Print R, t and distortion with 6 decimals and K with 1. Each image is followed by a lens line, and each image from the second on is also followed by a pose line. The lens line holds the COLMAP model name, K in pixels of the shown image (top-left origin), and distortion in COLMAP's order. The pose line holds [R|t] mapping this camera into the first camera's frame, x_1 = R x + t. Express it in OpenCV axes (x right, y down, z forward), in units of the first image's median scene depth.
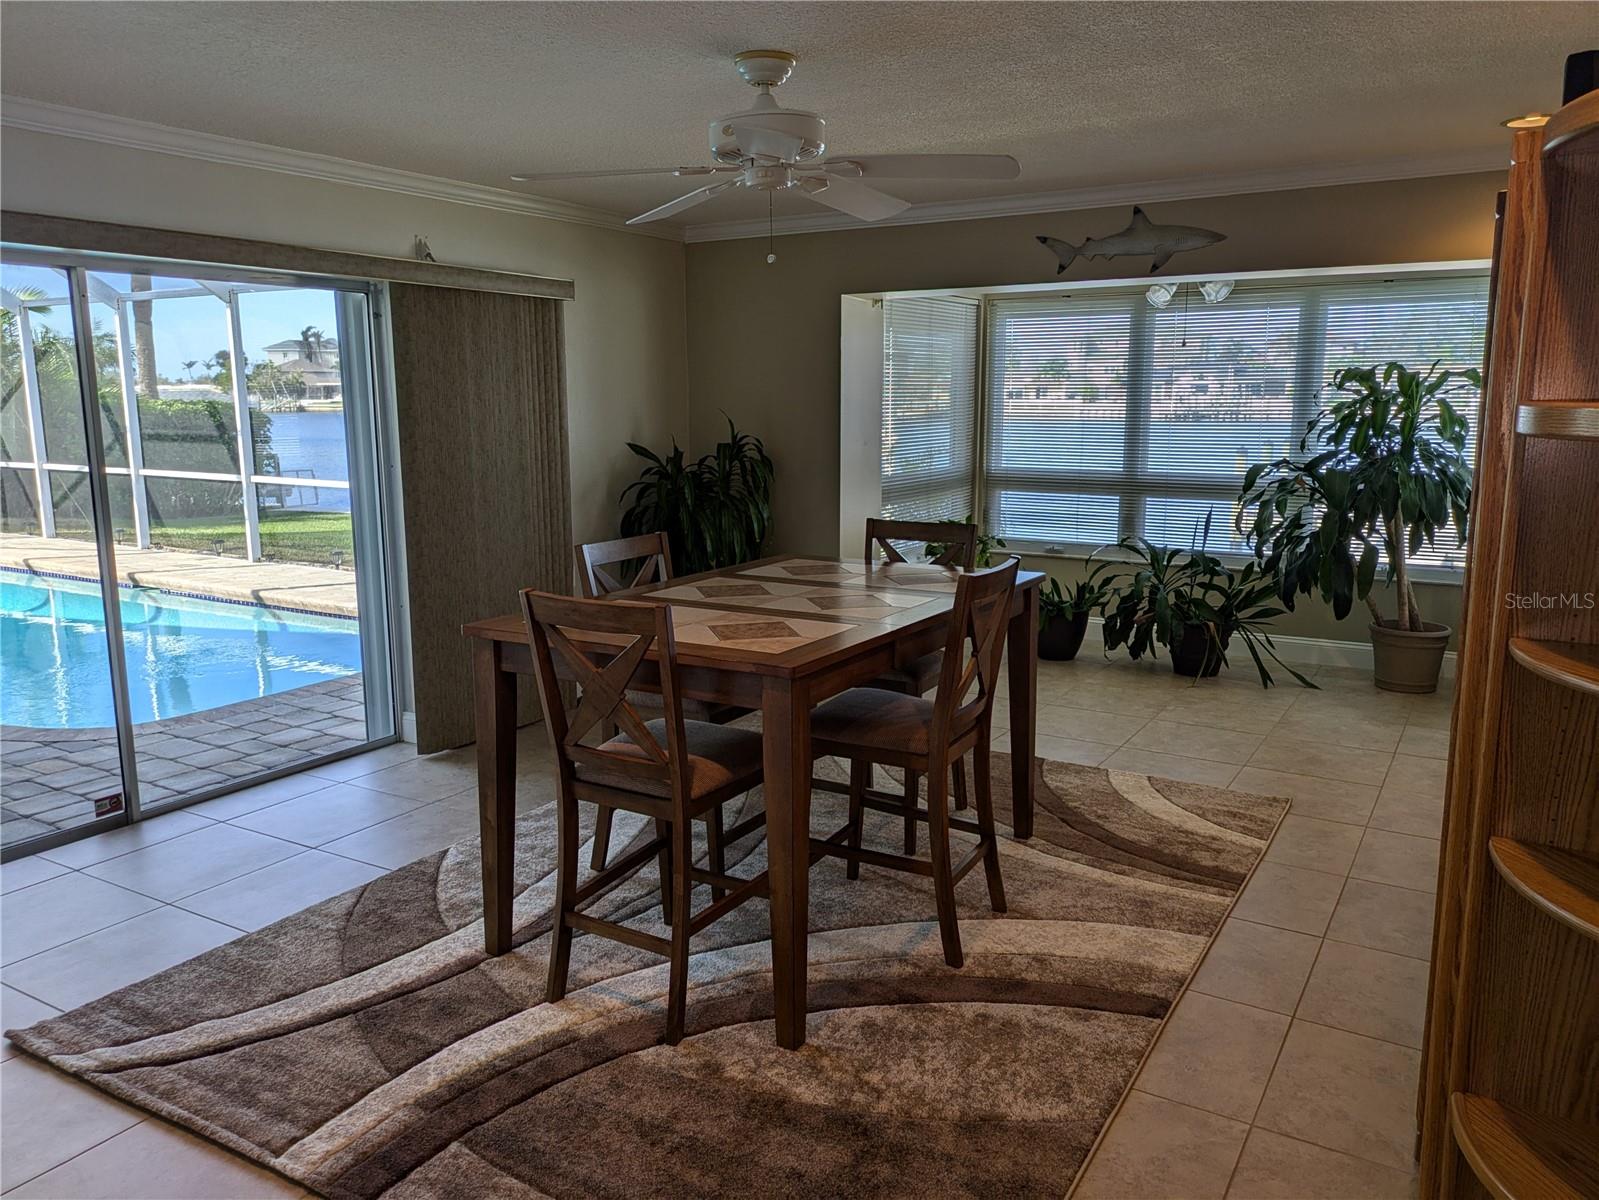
lens RADIAL K [[1185.6, 0, 812.5], [0, 1185.6, 602.2], [0, 0, 1]] dist [-0.025425, 0.003669]
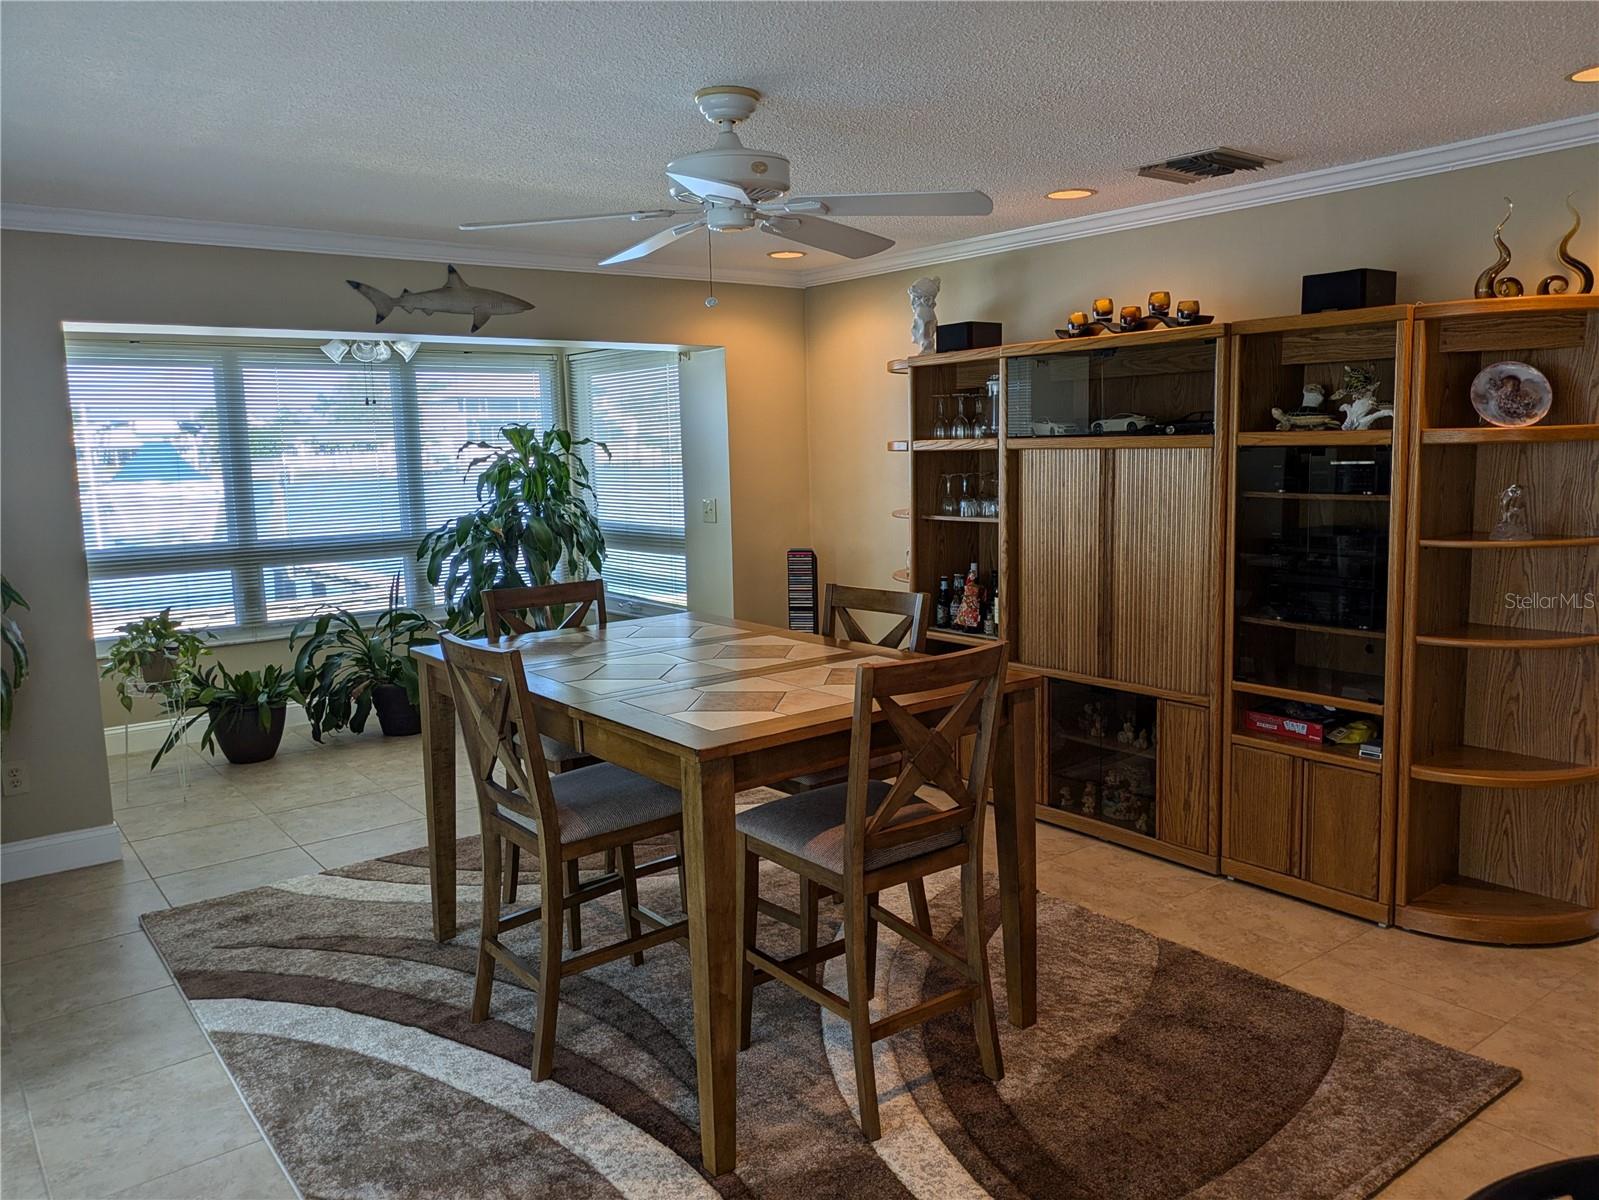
lens RADIAL K [[1185.6, 0, 814.8], [0, 1185.6, 595.0], [0, 0, 1]] dist [-0.025425, 0.003669]
pose [[0.349223, -0.117056, 0.929700, -0.568223], [0.174307, 0.982965, 0.058287, -0.063354], [-0.920685, 0.141698, 0.363677, 0.381937]]
